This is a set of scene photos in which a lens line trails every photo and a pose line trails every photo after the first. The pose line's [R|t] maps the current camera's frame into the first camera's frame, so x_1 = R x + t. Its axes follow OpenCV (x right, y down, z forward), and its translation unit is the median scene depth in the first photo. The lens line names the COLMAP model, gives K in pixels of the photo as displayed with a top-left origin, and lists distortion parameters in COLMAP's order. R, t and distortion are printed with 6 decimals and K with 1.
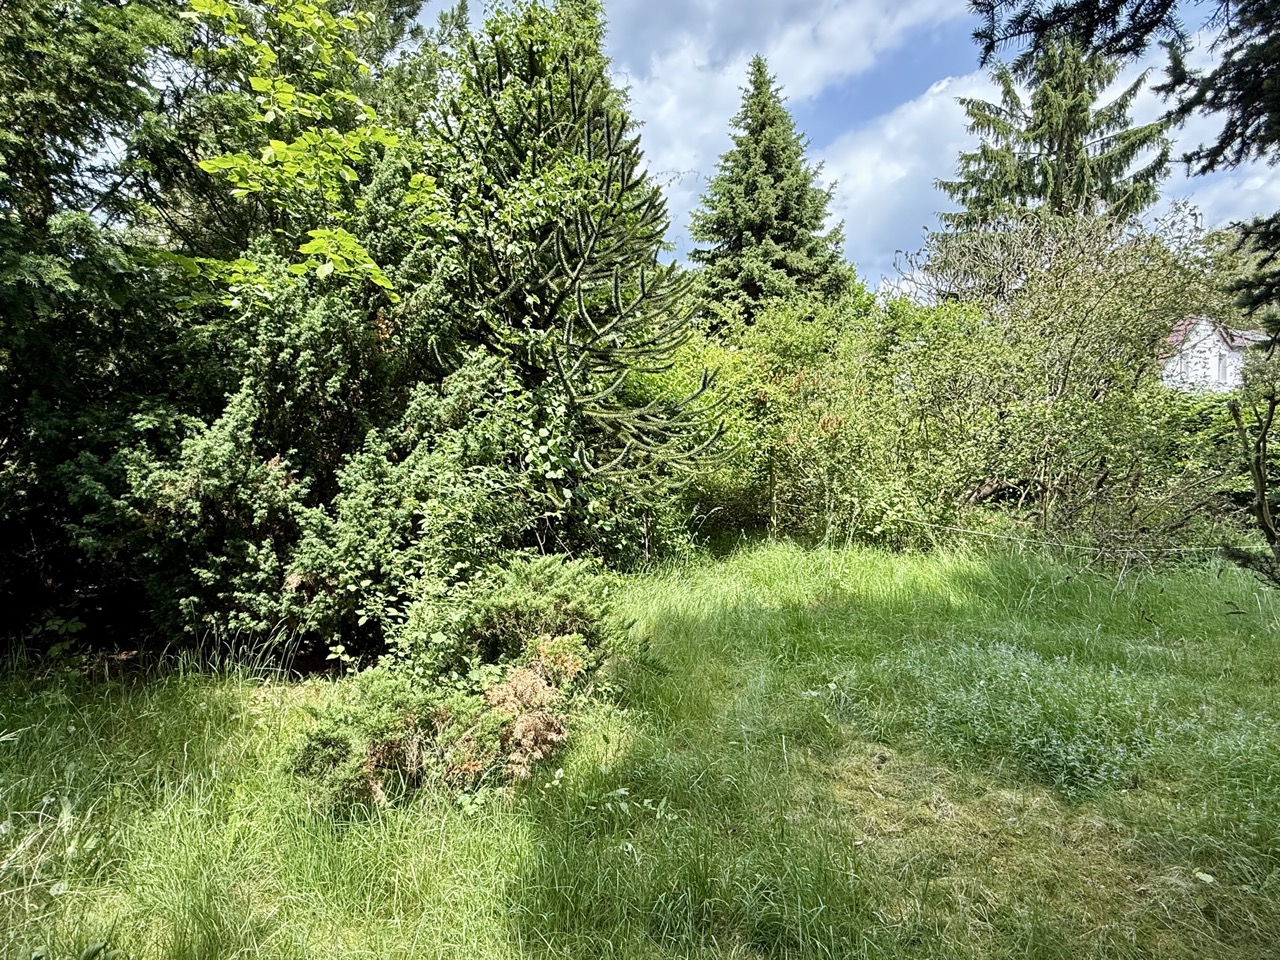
lens RADIAL K [[674.5, 0, 636.3], [0, 674.5, 482.2], [0, 0, 1]] dist [-0.006980, -0.000359]
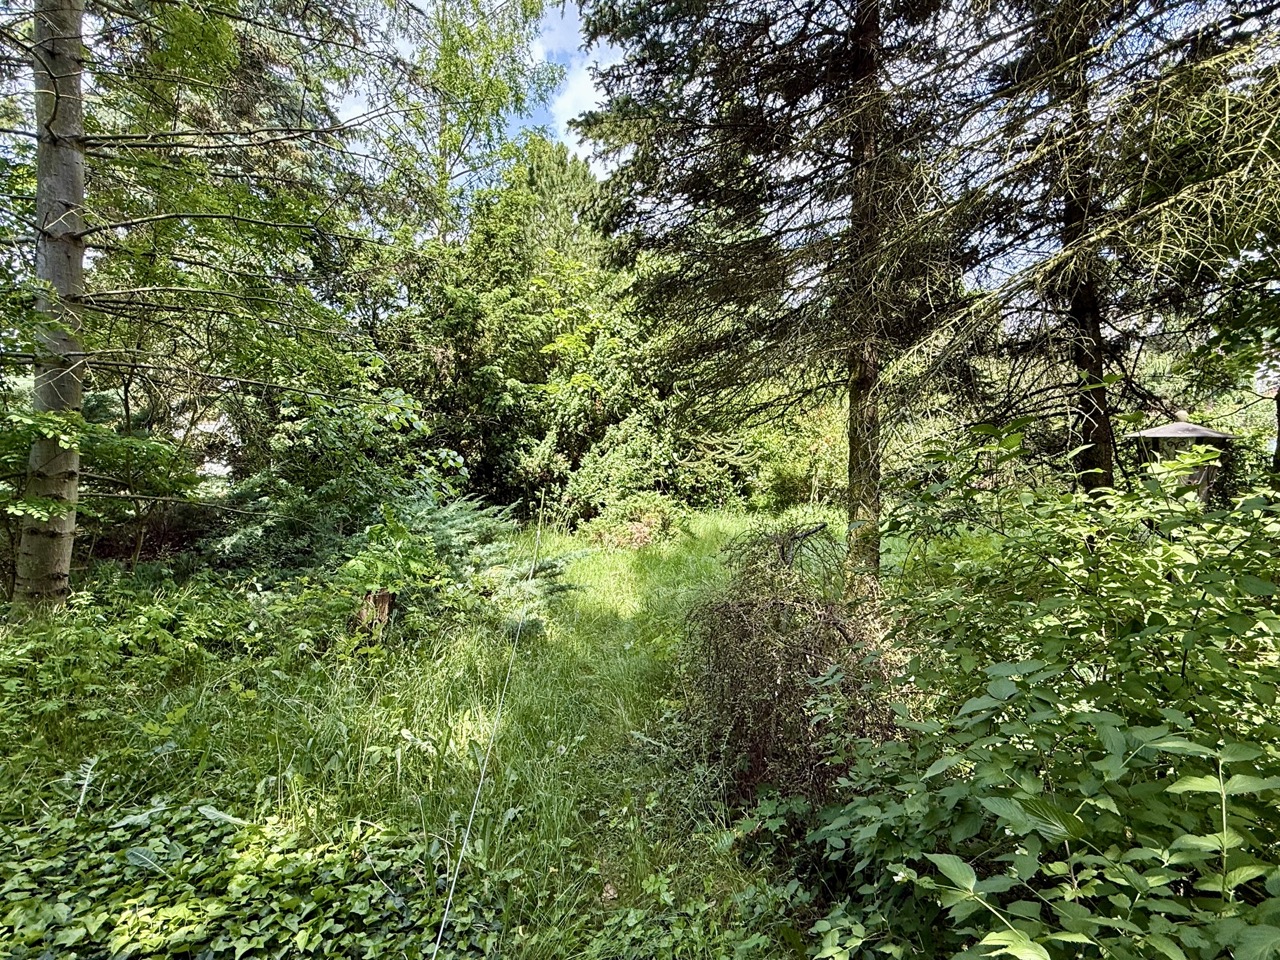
lens RADIAL K [[674.5, 0, 640.4], [0, 674.5, 476.8], [0, 0, 1]] dist [-0.006980, -0.000359]
pose [[0.967080, 0.030305, -0.252660, 0.477965], [-0.029364, 0.999541, 0.007495, 0.026304], [0.252771, 0.000171, 0.967526, -1.570553]]
